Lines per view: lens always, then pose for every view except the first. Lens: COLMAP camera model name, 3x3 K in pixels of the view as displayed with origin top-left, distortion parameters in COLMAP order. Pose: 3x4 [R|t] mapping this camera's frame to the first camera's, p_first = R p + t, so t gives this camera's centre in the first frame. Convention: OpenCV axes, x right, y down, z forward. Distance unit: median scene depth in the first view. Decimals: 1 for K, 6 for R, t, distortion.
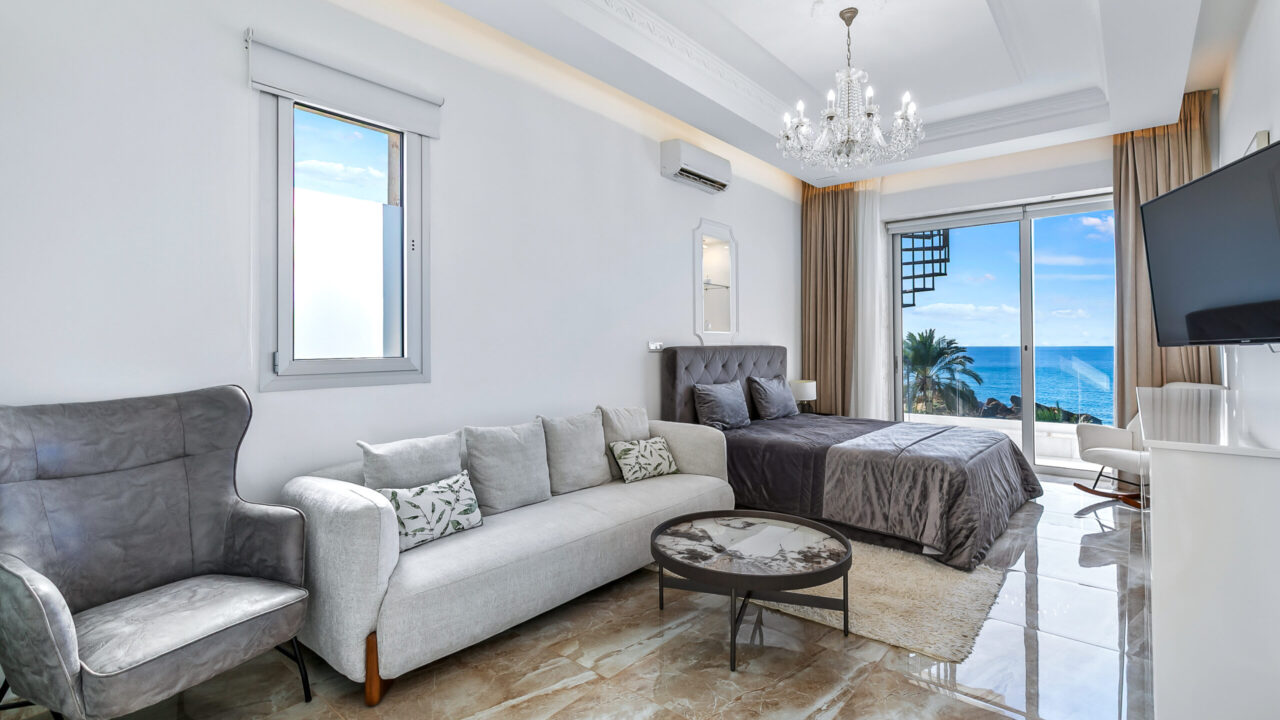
lens RADIAL K [[579.4, 0, 639.8], [0, 579.4, 330.9], [0, 0, 1]] dist [-0.000225, -0.000141]
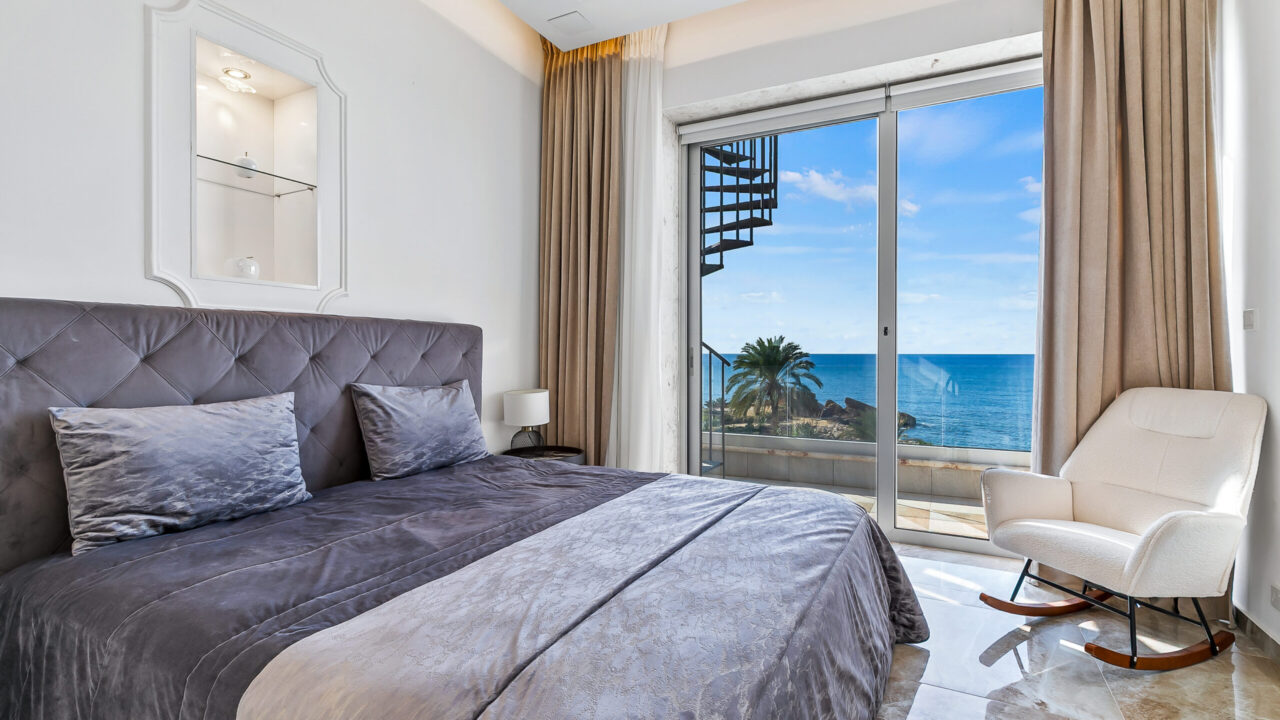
lens RADIAL K [[577.8, 0, 642.9], [0, 577.8, 354.6], [0, 0, 1]] dist [-0.000549, -0.000356]
pose [[0.973308, 0.001839, 0.229496, 0.340144], [-0.008694, 0.999546, 0.028862, 0.045353], [-0.229338, -0.030087, 0.972882, 0.564226]]
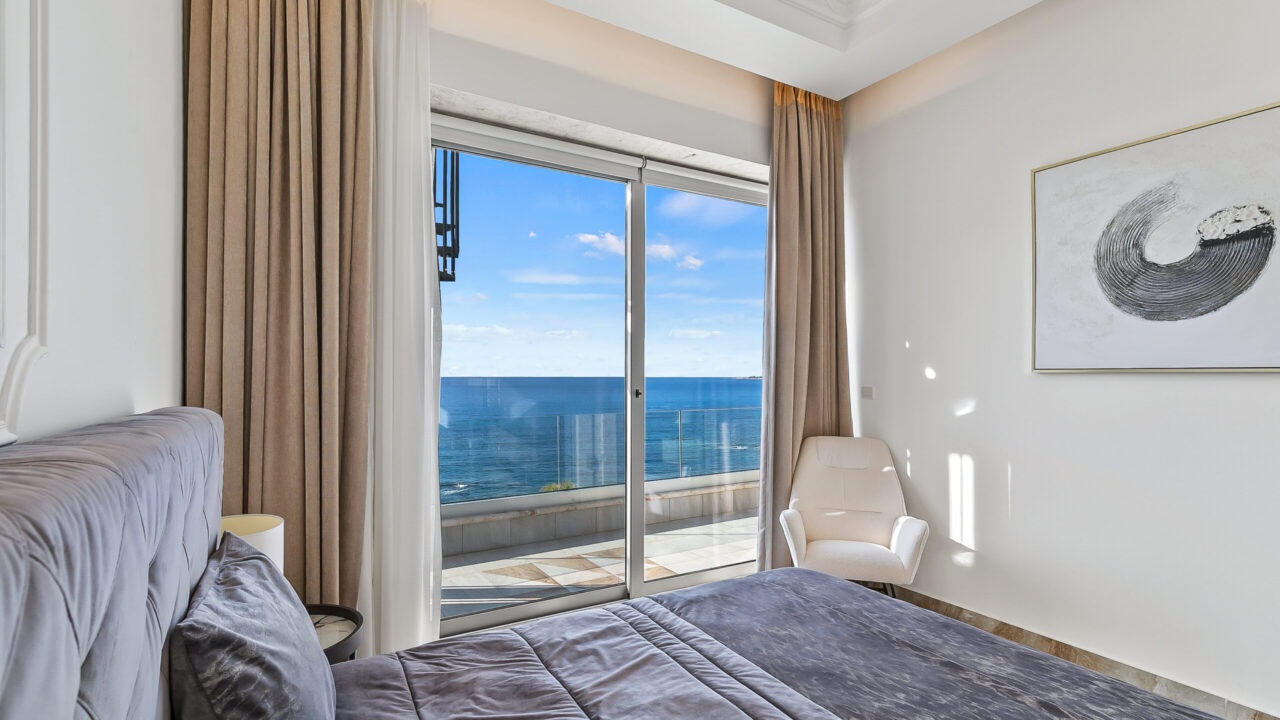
lens RADIAL K [[599.9, 0, 642.0], [0, 599.9, 371.7], [0, 0, 1]] dist [-0.000189, -0.001146]
pose [[0.329198, 0.009897, 0.944209, 0.085945], [-0.026243, 0.999655, -0.001329, 0.008471], [-0.943896, -0.024342, 0.329344, 0.921750]]
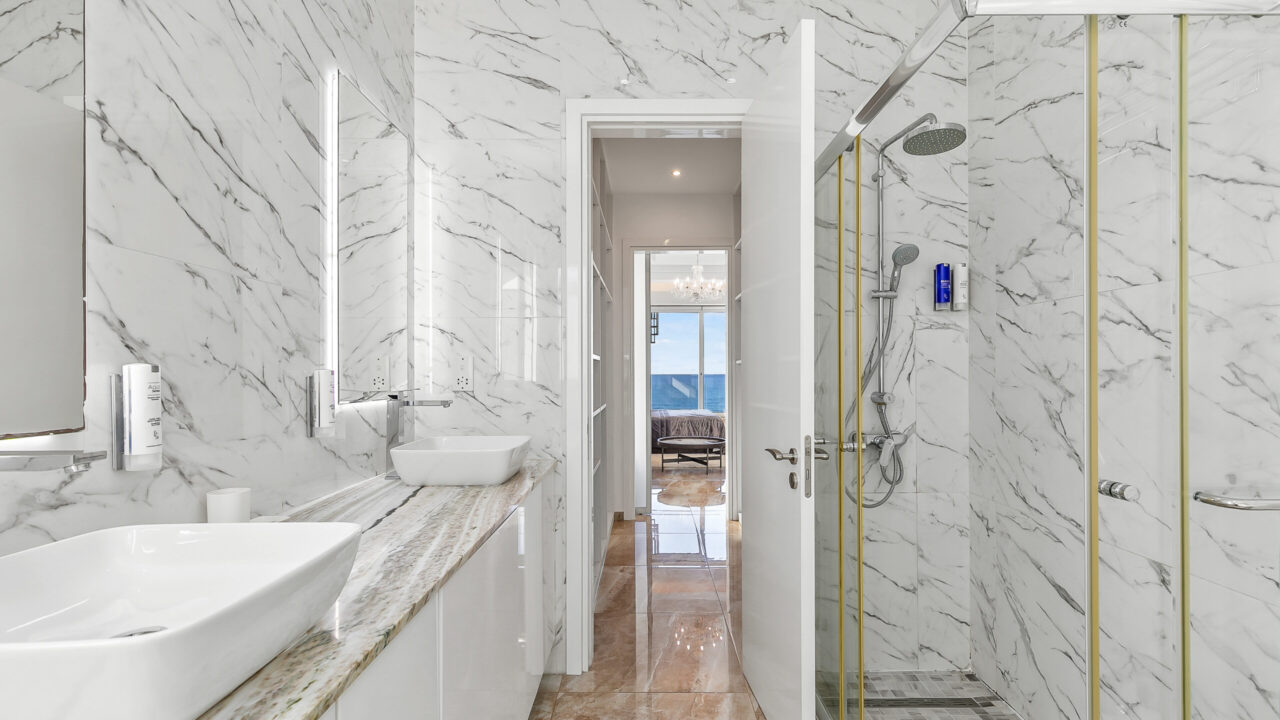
lens RADIAL K [[599.9, 0, 642.0], [0, 599.9, 371.7], [0, 0, 1]] dist [-0.000189, -0.001146]
pose [[0.770761, -0.002536, 0.637120, -1.077292], [-0.006810, 0.999902, 0.012219, -0.015700], [-0.637088, -0.013757, 0.770668, -0.675606]]
